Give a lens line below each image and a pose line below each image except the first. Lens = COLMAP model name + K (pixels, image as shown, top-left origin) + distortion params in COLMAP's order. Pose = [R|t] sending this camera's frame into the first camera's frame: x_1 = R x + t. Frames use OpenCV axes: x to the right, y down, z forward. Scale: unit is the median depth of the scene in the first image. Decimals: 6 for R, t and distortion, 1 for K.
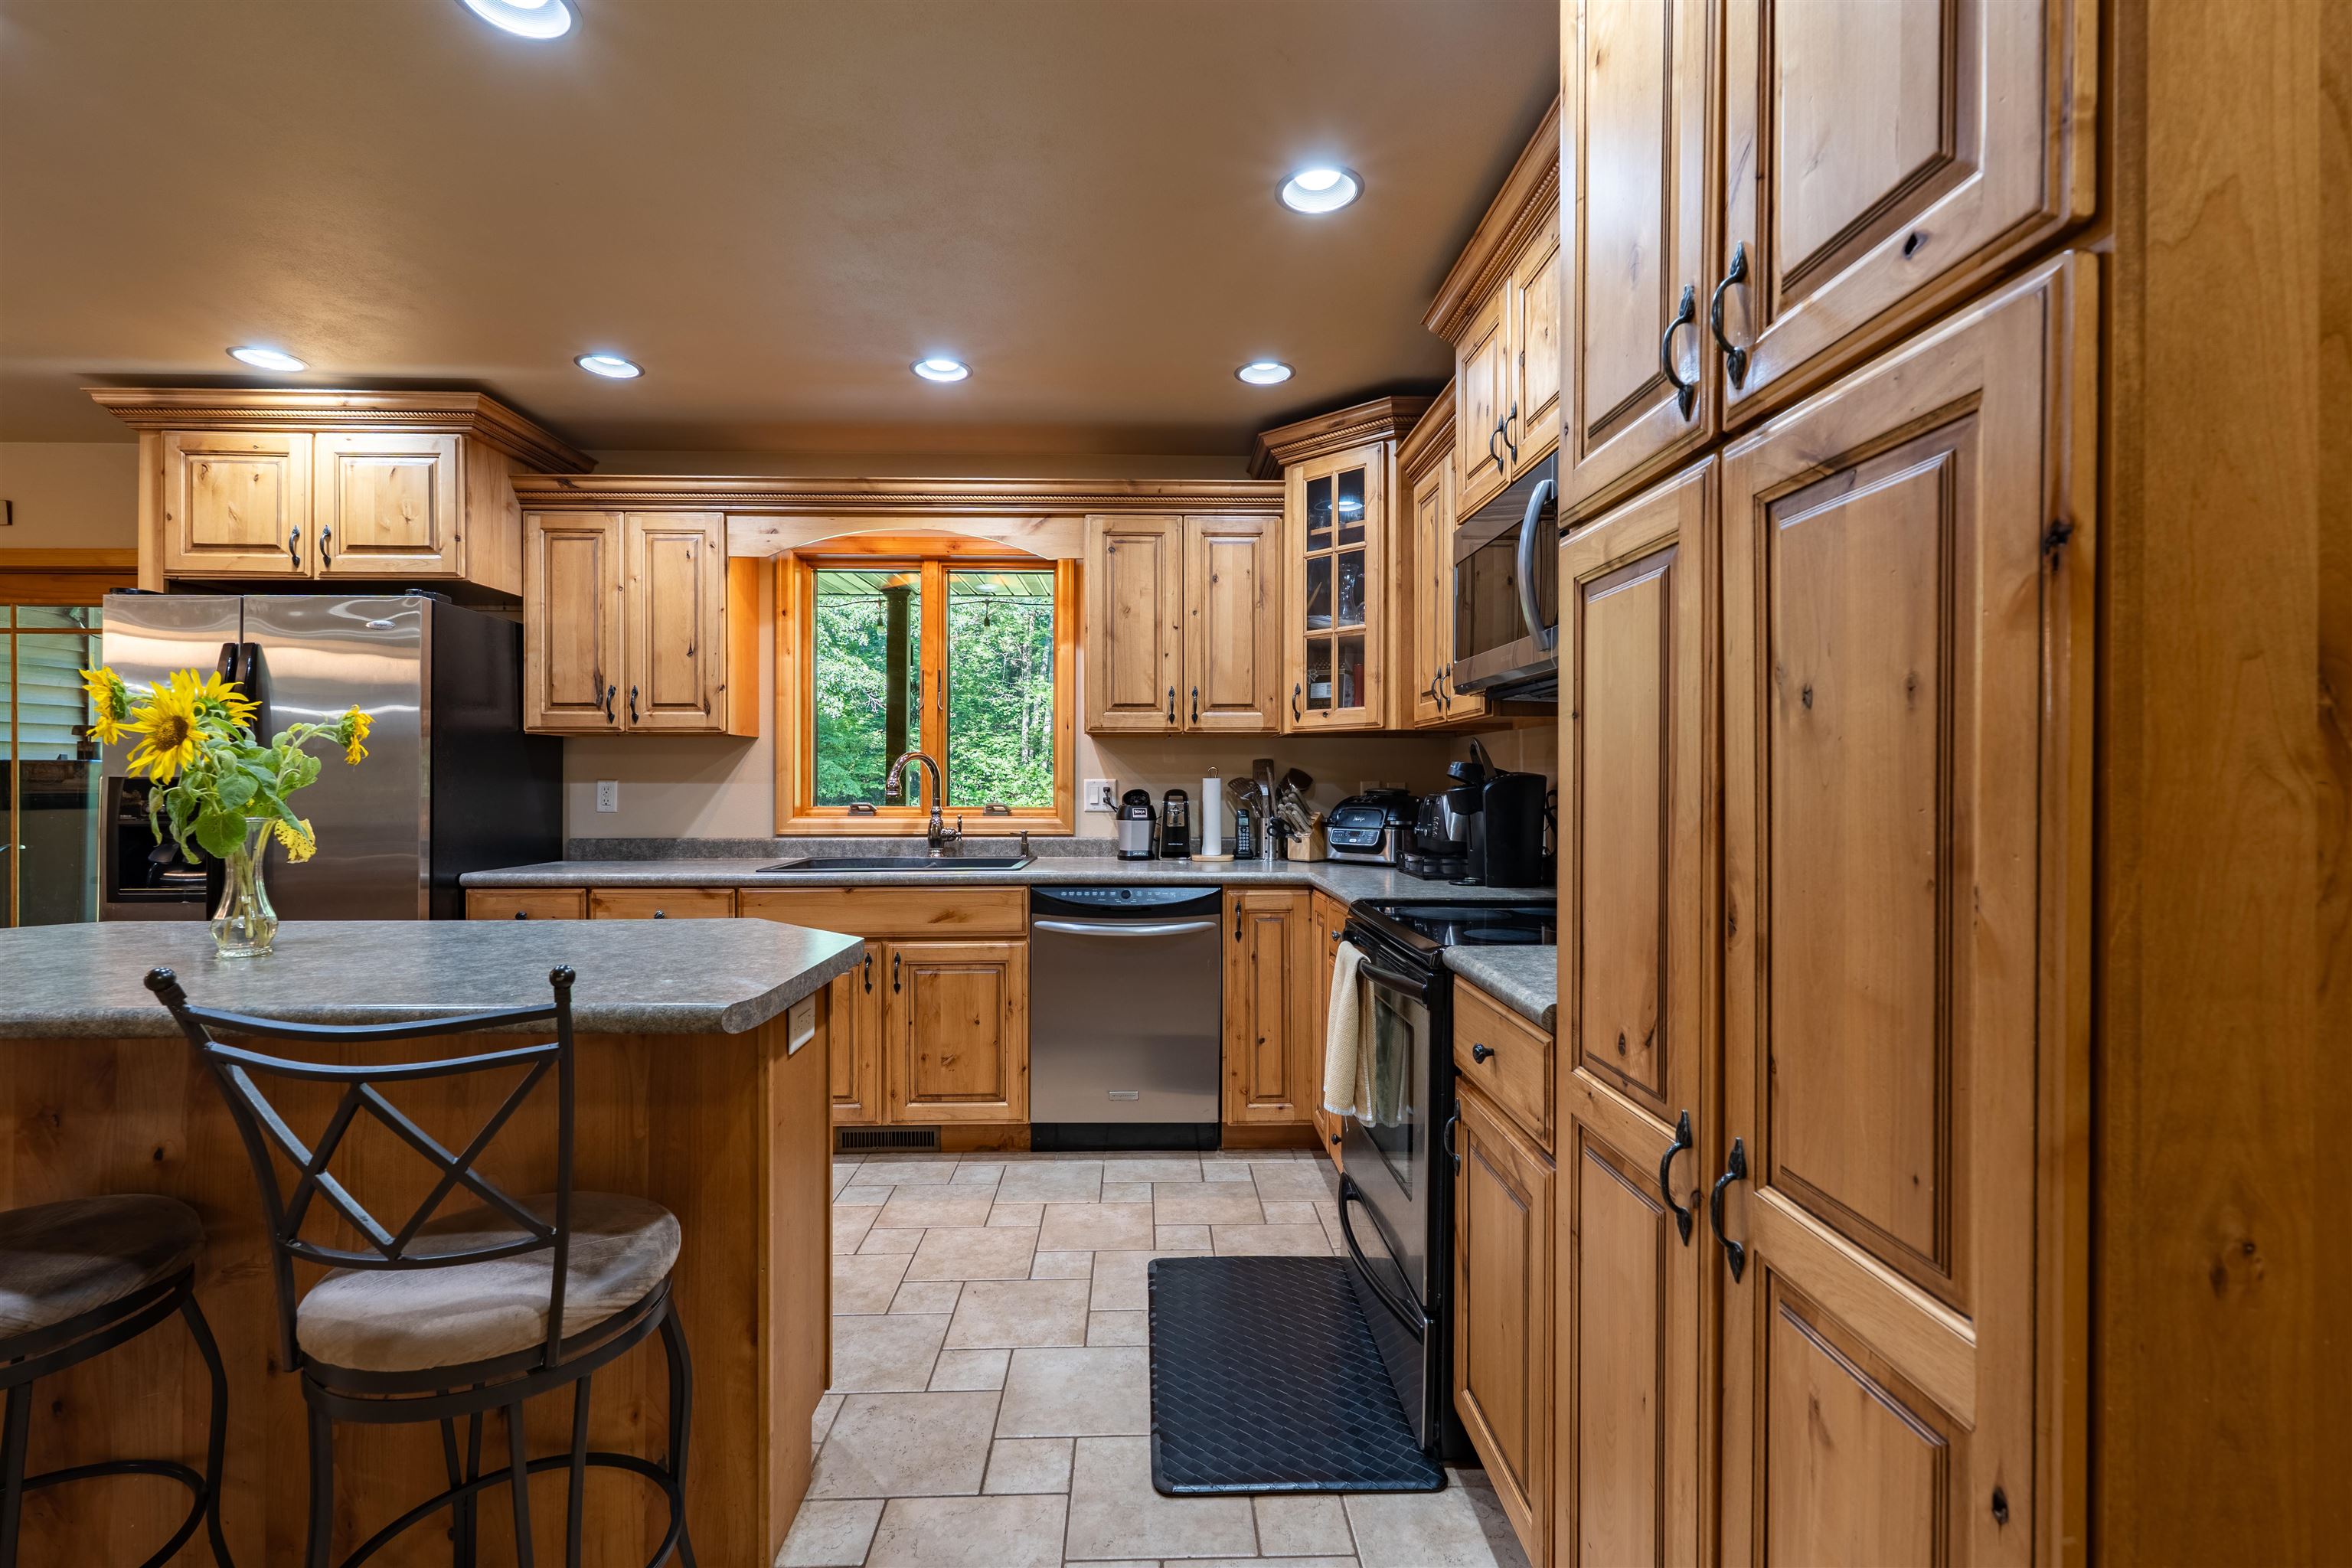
lens RADIAL K [[1030.1, 0, 1143.5], [0, 1030.1, 794.7], [0, 0, 1]] dist [-0.006971, 0.002175]
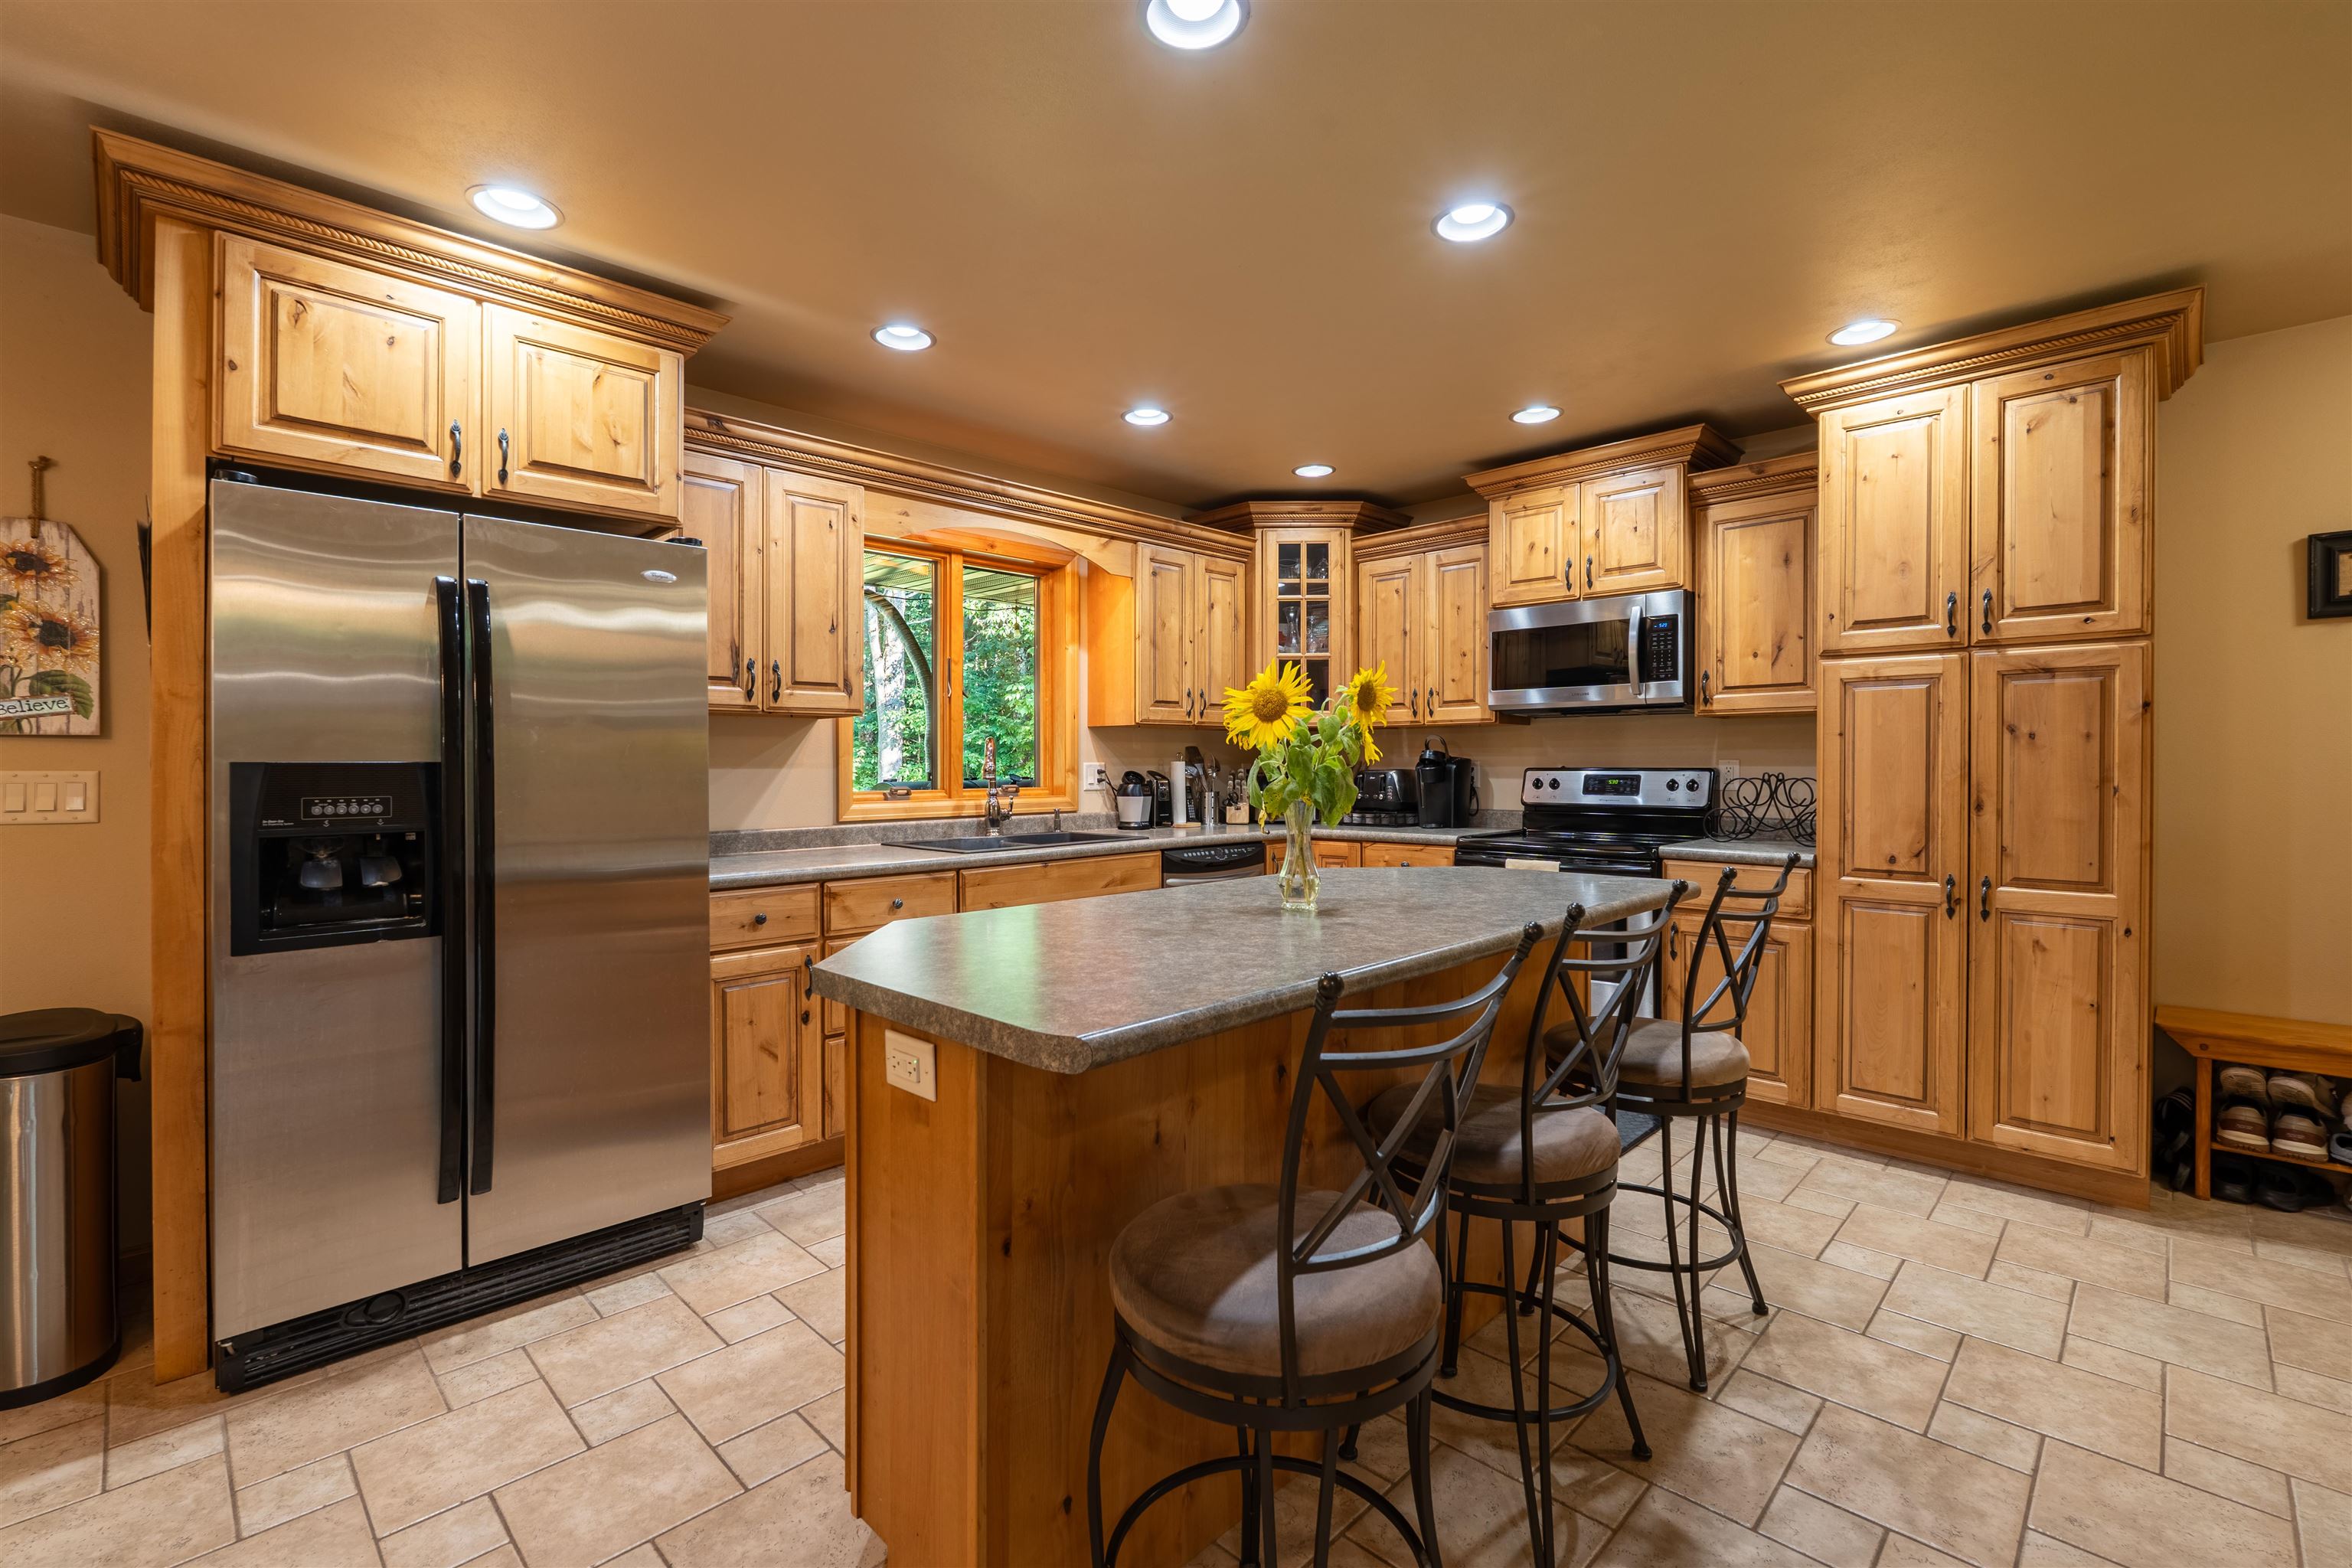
lens RADIAL K [[1030.1, 0, 1165.7], [0, 1030.1, 781.5], [0, 0, 1]] dist [-0.006971, 0.002175]
pose [[0.732961, -0.014912, 0.680107, -0.910099], [0.013267, 0.999883, 0.007627, -0.001818], [-0.680141, 0.003433, 0.733073, 0.108936]]
